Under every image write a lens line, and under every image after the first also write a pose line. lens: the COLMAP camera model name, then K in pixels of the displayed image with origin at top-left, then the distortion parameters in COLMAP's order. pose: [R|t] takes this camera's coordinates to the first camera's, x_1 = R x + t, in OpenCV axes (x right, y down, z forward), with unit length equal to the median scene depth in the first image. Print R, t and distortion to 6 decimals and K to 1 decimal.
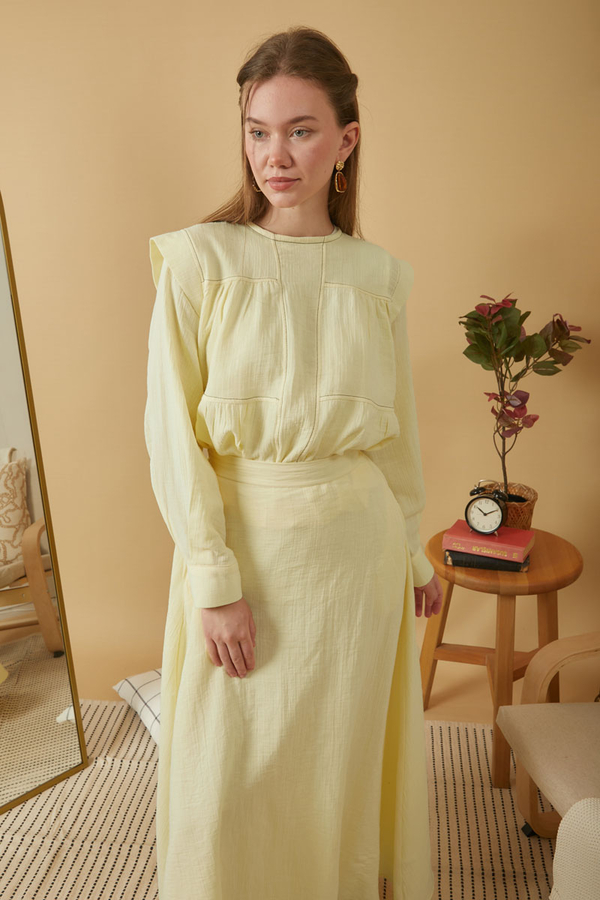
lens RADIAL K [[876.8, 0, 301.3], [0, 876.8, 413.3], [0, 0, 1]] dist [-0.015676, -0.009938]
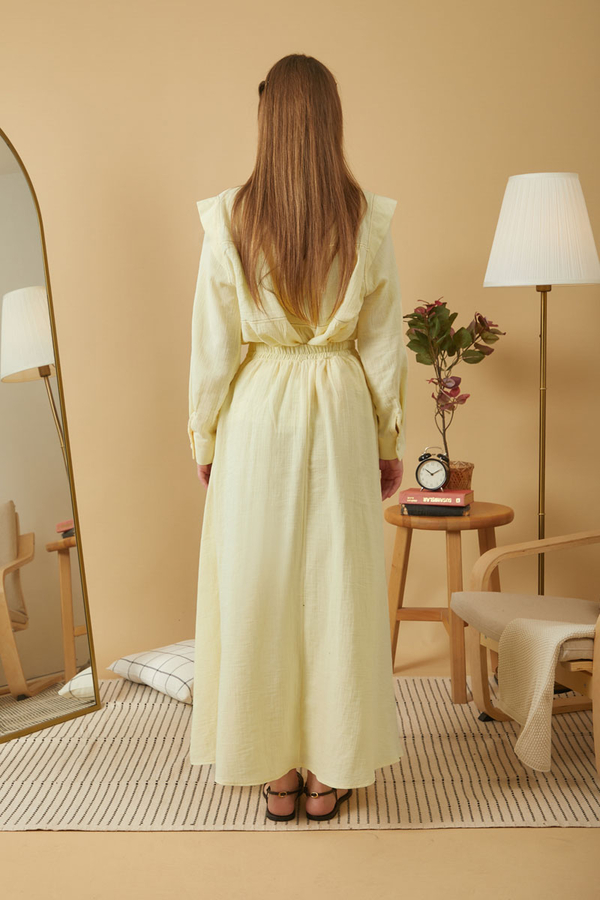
lens RADIAL K [[1192.9, 0, 289.2], [0, 1192.9, 433.2], [0, 0, 1]] dist [-0.000742, -0.051419]
pose [[0.995067, -0.021077, 0.096940, -0.147304], [0.038942, 0.981724, -0.186286, 0.360251], [-0.091242, 0.189142, 0.977702, -0.613500]]
